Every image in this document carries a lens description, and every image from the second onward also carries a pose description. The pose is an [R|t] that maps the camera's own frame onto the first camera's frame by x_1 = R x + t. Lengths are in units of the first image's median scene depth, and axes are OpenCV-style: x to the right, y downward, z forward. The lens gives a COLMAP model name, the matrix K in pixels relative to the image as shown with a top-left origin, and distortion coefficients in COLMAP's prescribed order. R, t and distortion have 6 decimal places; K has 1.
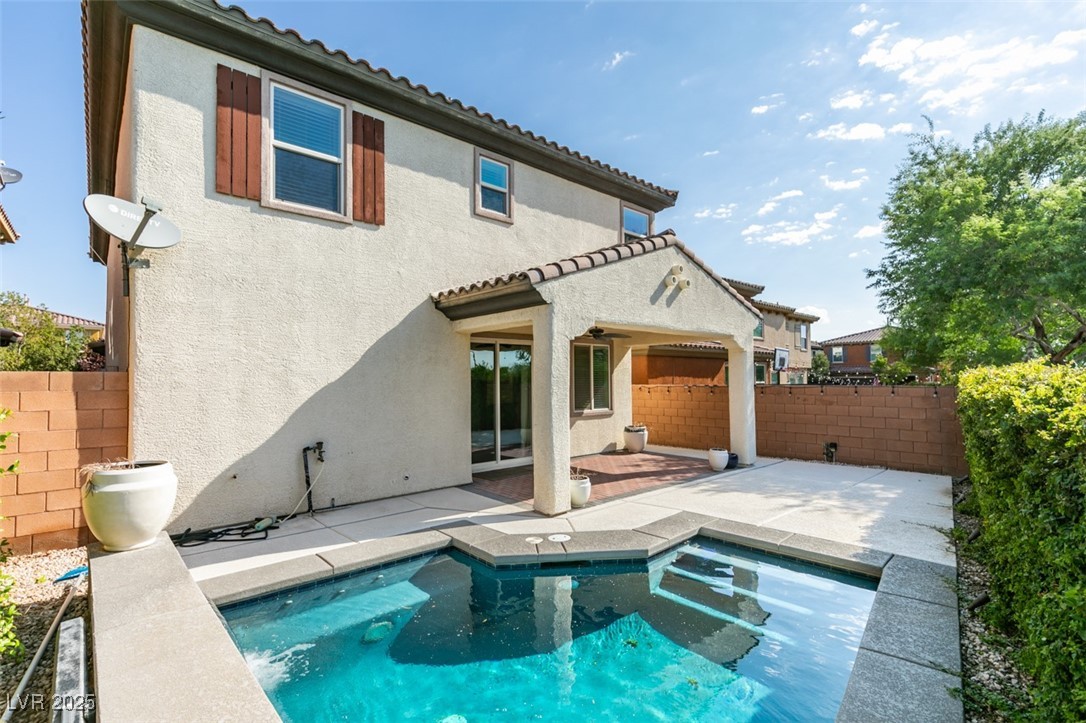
lens RADIAL K [[495.4, 0, 544.0], [0, 495.4, 370.0], [0, 0, 1]] dist [-0.000602, 0.000696]
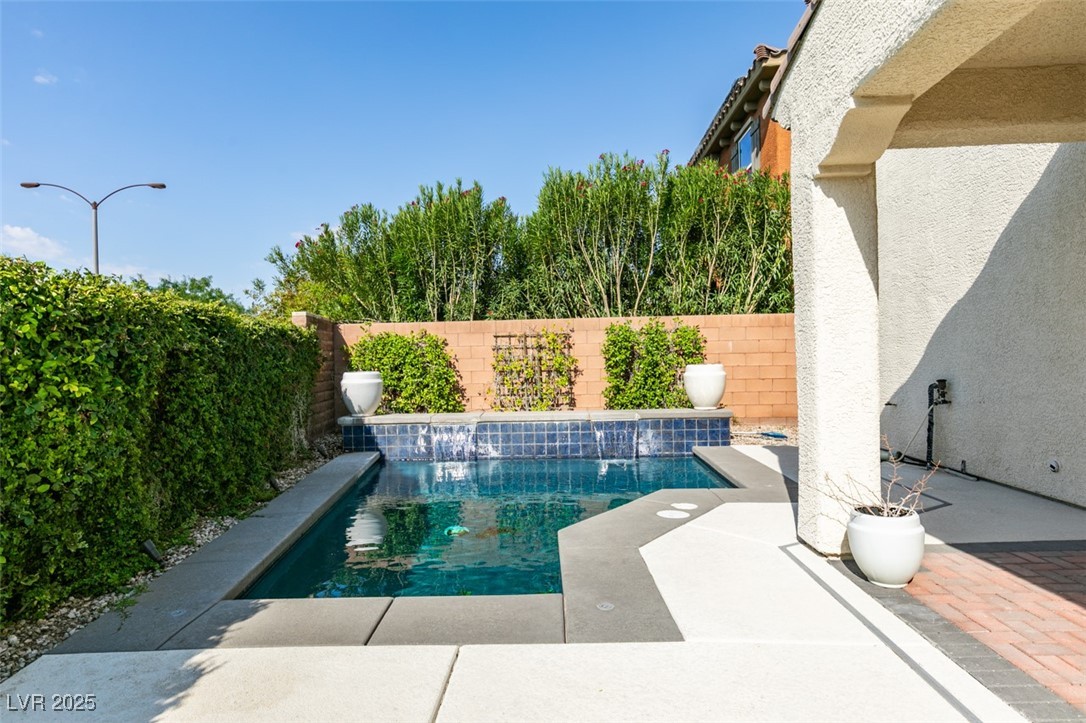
lens RADIAL K [[572.9, 0, 542.9], [0, 572.9, 367.5], [0, 0, 1]] dist [-0.000751, 0.000962]
pose [[-0.709994, 0.034667, -0.703354, 0.589833], [0.040755, 0.999136, 0.008106, 0.093948], [0.703028, -0.022910, -0.710793, 1.172837]]
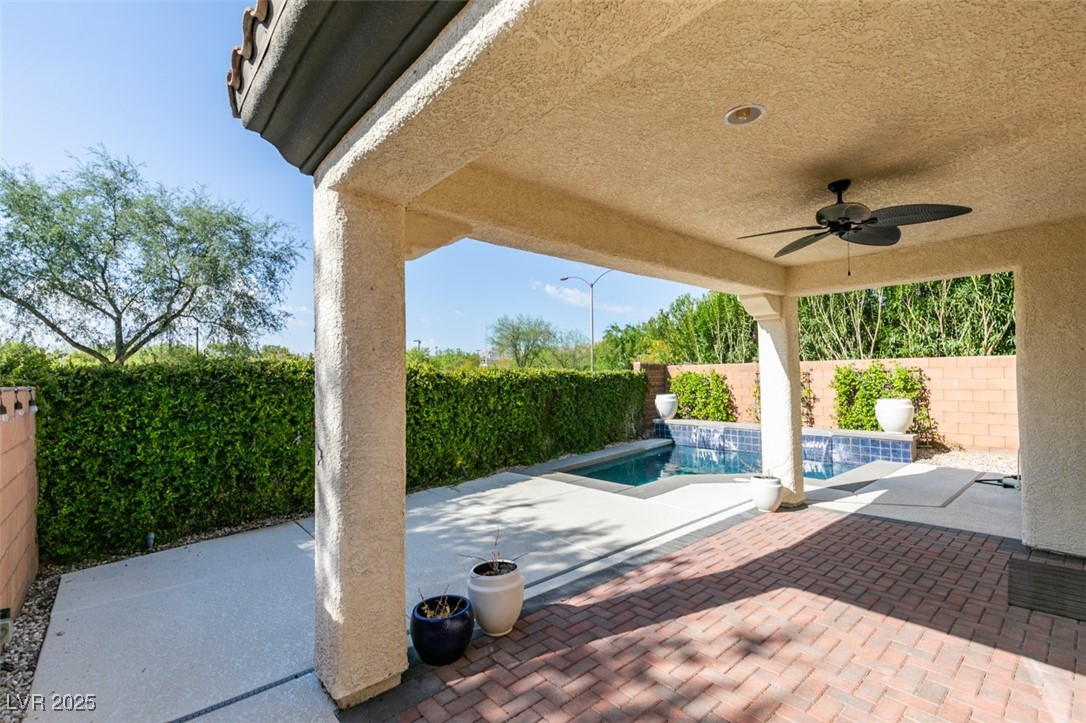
lens RADIAL K [[495.4, 0, 540.6], [0, 495.4, 365.1], [0, 0, 1]] dist [-0.000602, 0.000696]
pose [[-0.999326, 0.022754, 0.028804, 0.439995], [0.021550, 0.998910, -0.041417, 0.053742], [-0.029714, -0.040768, -0.998727, 1.930945]]
